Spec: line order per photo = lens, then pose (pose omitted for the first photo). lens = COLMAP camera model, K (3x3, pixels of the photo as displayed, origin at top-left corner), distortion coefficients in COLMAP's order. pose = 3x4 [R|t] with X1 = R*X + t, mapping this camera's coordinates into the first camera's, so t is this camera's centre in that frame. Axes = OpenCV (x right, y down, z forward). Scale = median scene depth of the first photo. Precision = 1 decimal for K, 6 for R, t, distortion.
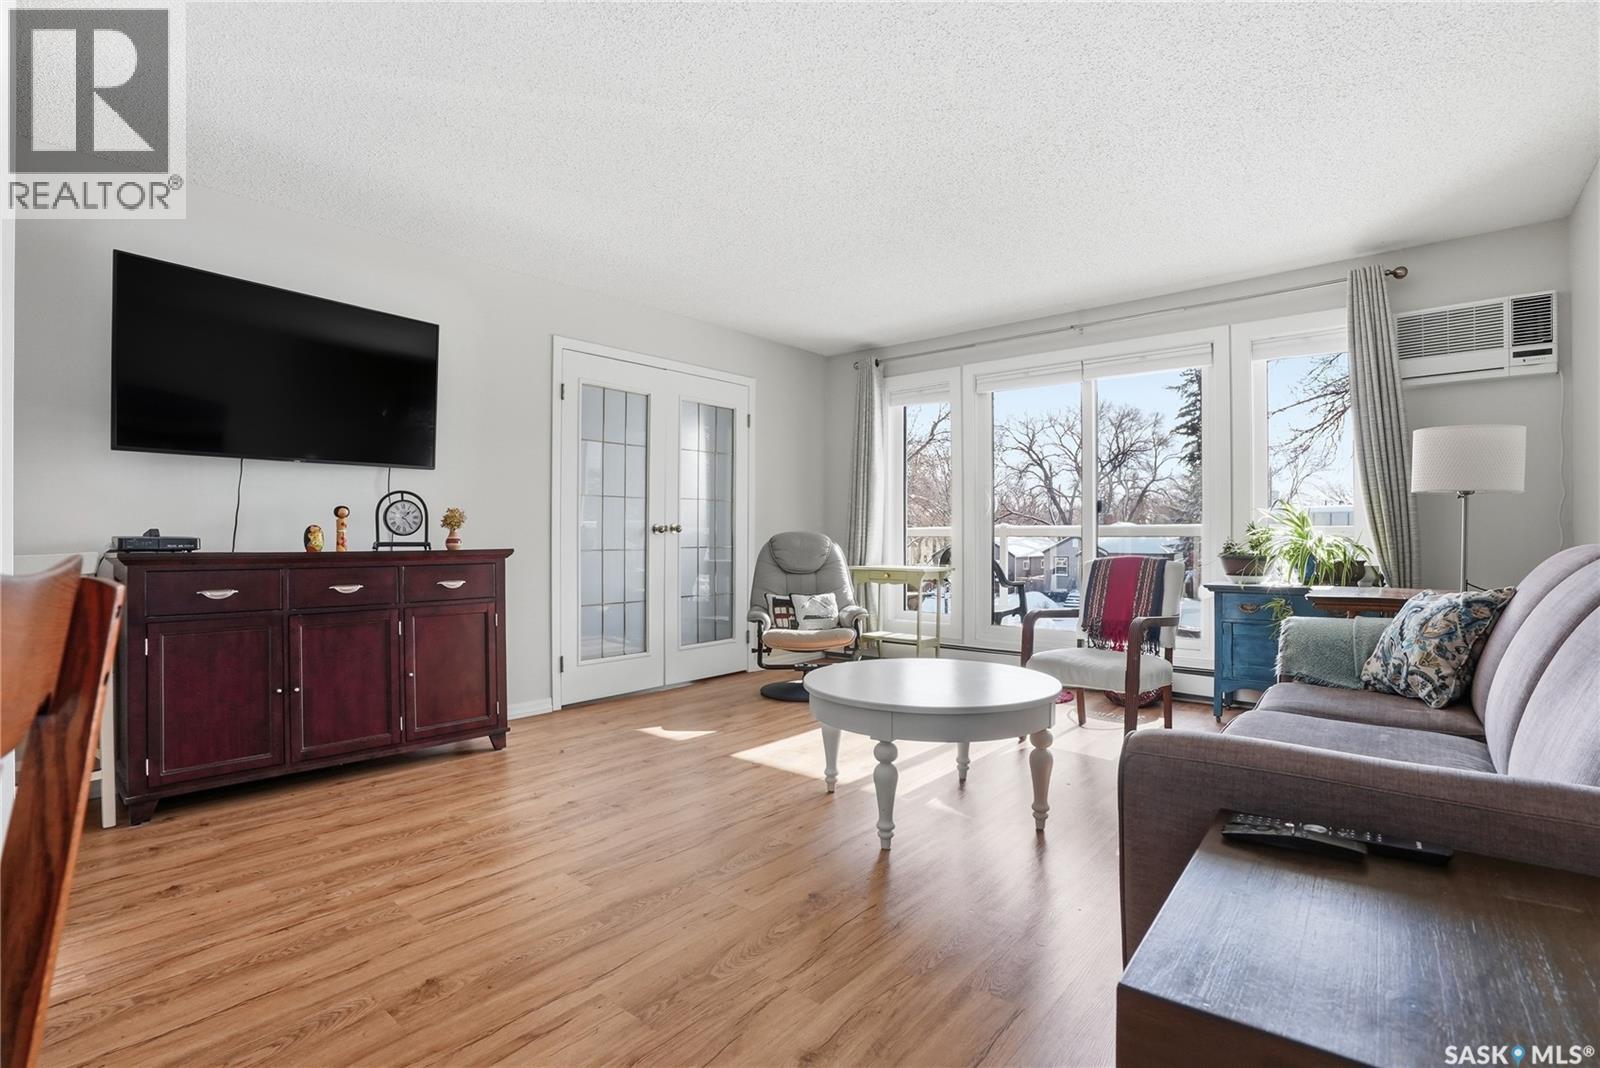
lens RADIAL K [[767.0, 0, 796.9], [0, 767.0, 532.0], [0, 0, 1]] dist [-0.069169, 0.029969]
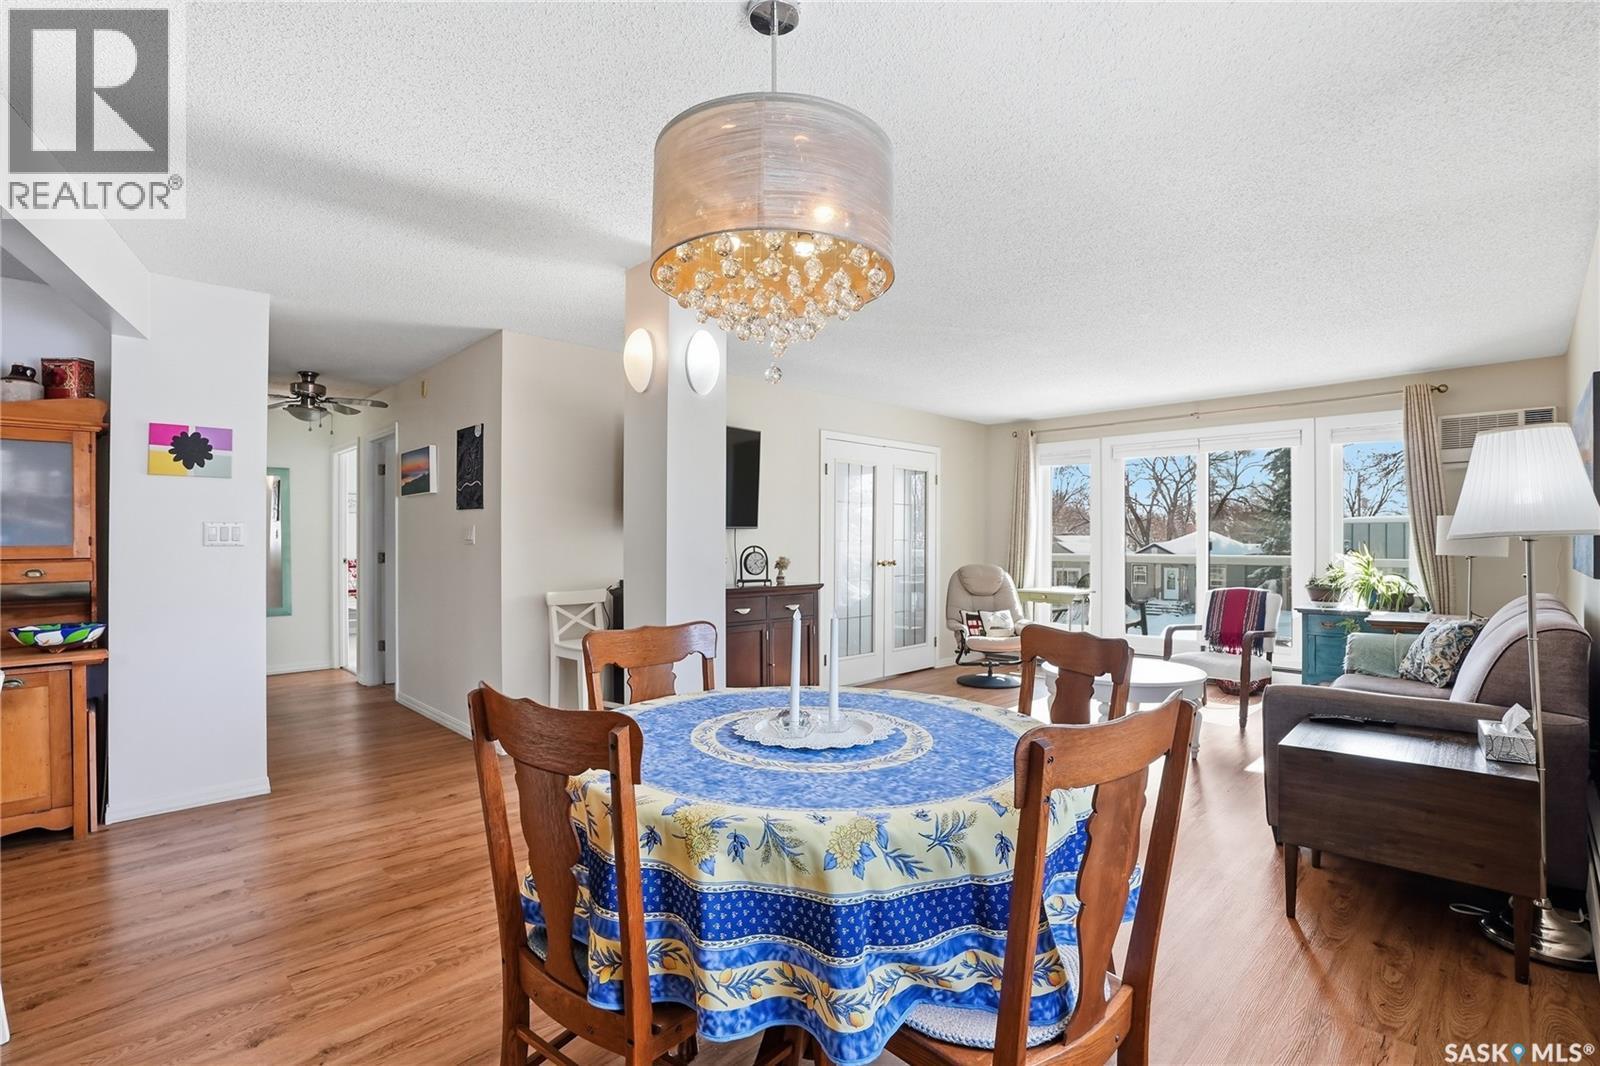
lens RADIAL K [[775.8, 0, 819.1], [0, 775.8, 533.6], [0, 0, 1]] dist [-0.002917, -0.000056]
pose [[0.998901, -0.000384, -0.046868, -0.285440], [0.000279, 0.999997, -0.002243, -0.067761], [0.046869, 0.002228, 0.998899, -0.500796]]
